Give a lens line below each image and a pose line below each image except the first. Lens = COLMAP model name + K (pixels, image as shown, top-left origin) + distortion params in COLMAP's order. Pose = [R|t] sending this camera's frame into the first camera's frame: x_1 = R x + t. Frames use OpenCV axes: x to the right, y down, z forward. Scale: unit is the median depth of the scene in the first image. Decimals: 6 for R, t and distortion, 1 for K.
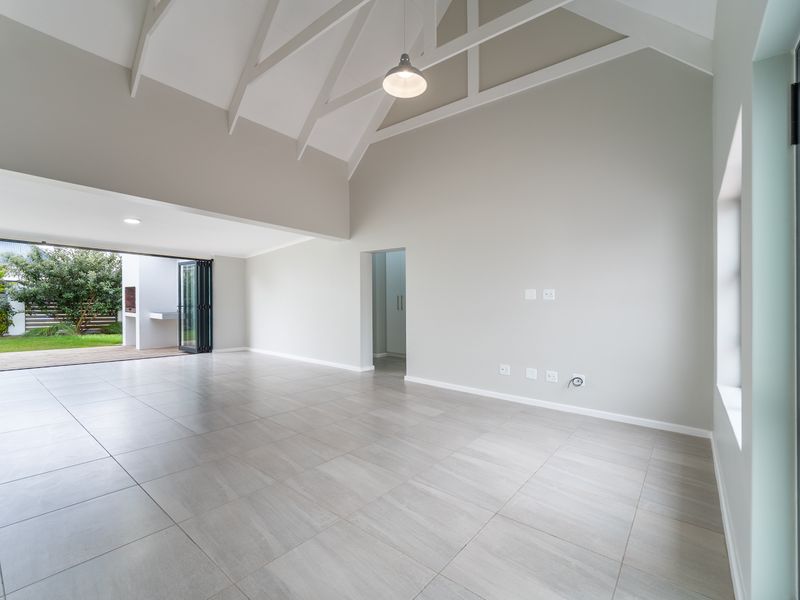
lens RADIAL K [[360.2, 0, 398.6], [0, 360.2, 304.7], [0, 0, 1]] dist [-0.001937, -0.000120]
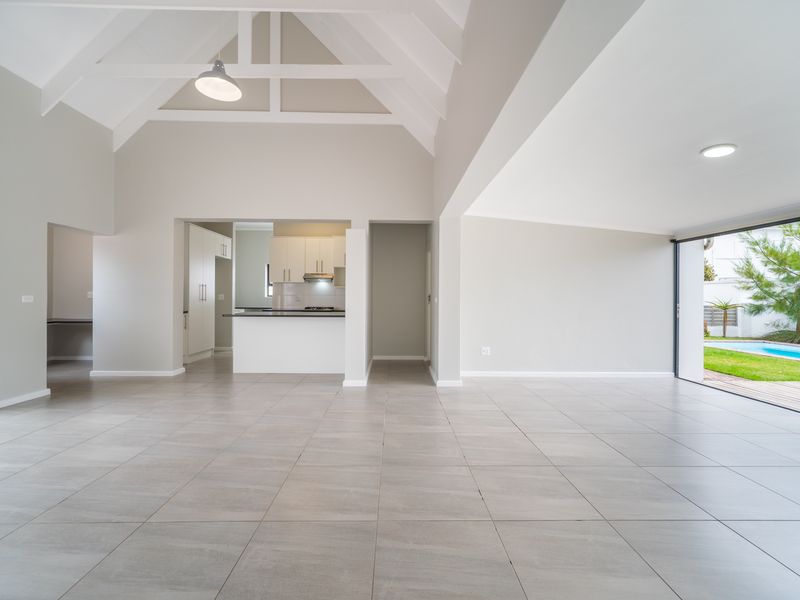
lens RADIAL K [[354.8, 0, 397.4], [0, 354.8, 296.6], [0, 0, 1]] dist [-0.001625, -0.000473]
pose [[-0.768816, -0.027852, -0.638864, -0.035844], [-0.023156, 0.999608, -0.015714, -0.004114], [0.639051, 0.002712, -0.769160, 0.742080]]
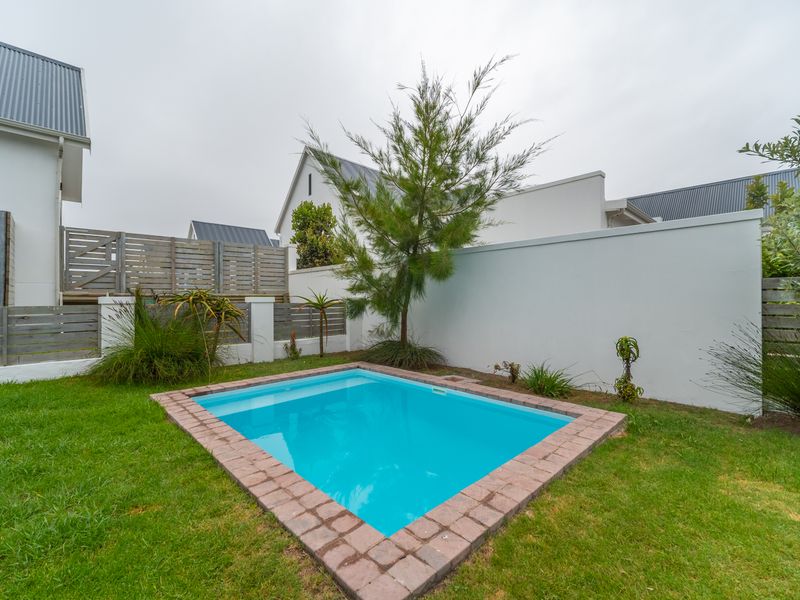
lens RADIAL K [[354.8, 0, 397.4], [0, 354.8, 296.6], [0, 0, 1]] dist [-0.001625, -0.000473]
pose [[-0.121057, -0.027831, -0.992255, -1.238662], [0.001924, 0.999598, -0.028272, -0.010664], [0.992644, -0.005331, -0.120955, 0.770503]]
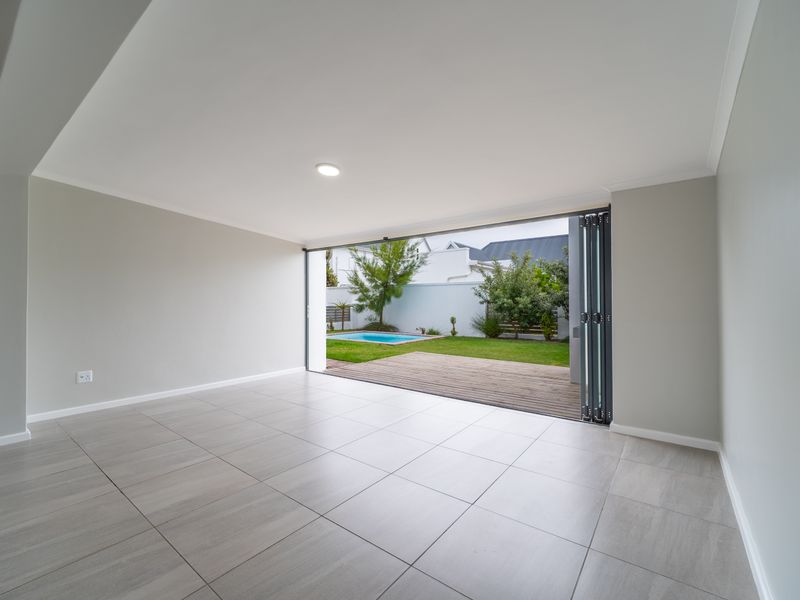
lens RADIAL K [[354.8, 0, 397.4], [0, 354.8, 296.6], [0, 0, 1]] dist [-0.001625, -0.000473]
pose [[0.014088, -0.033861, -0.999327, -0.108291], [0.003501, 0.999422, -0.033815, -0.005554], [0.999895, -0.003022, 0.014199, 0.746698]]
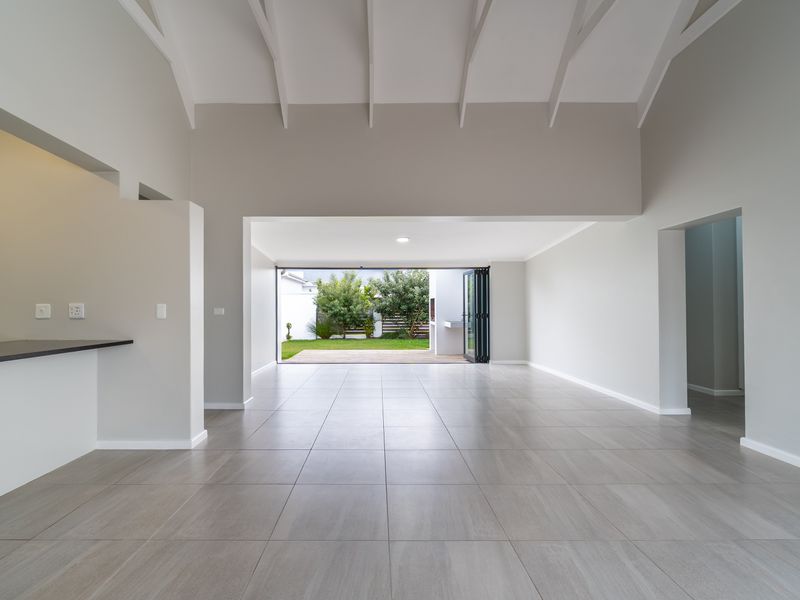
lens RADIAL K [[381.0, 0, 372.9], [0, 381.0, 307.7], [0, 0, 1]] dist [-0.002827, -0.001081]
pose [[0.617571, -0.025399, -0.786105, 0.090576], [0.015954, 0.999677, -0.019765, 0.000341], [0.786354, -0.000335, 0.617777, 0.134092]]
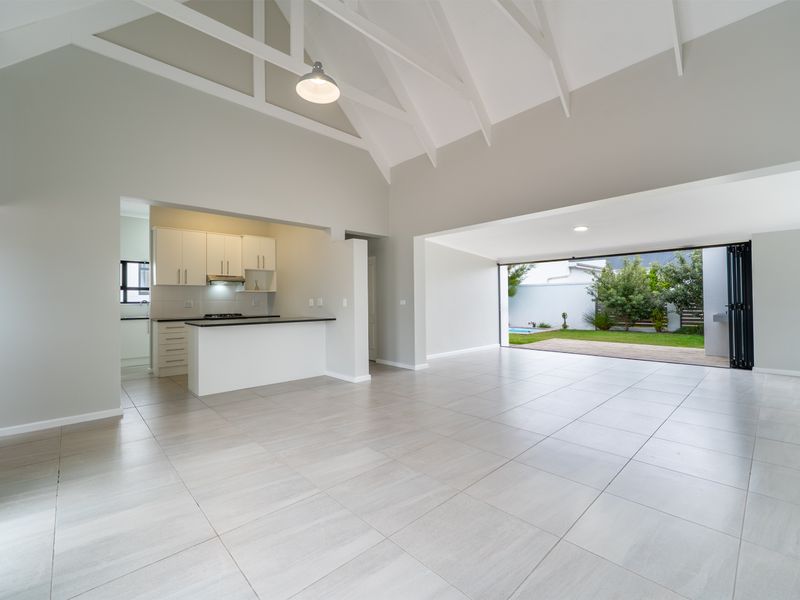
lens RADIAL K [[354.8, 0, 397.4], [0, 354.8, 296.6], [0, 0, 1]] dist [-0.001625, -0.000473]
pose [[-0.141923, -0.031622, -0.989373, 0.281098], [0.007578, 0.999426, -0.033031, 0.003969], [0.989849, -0.012185, -0.141601, 0.402148]]
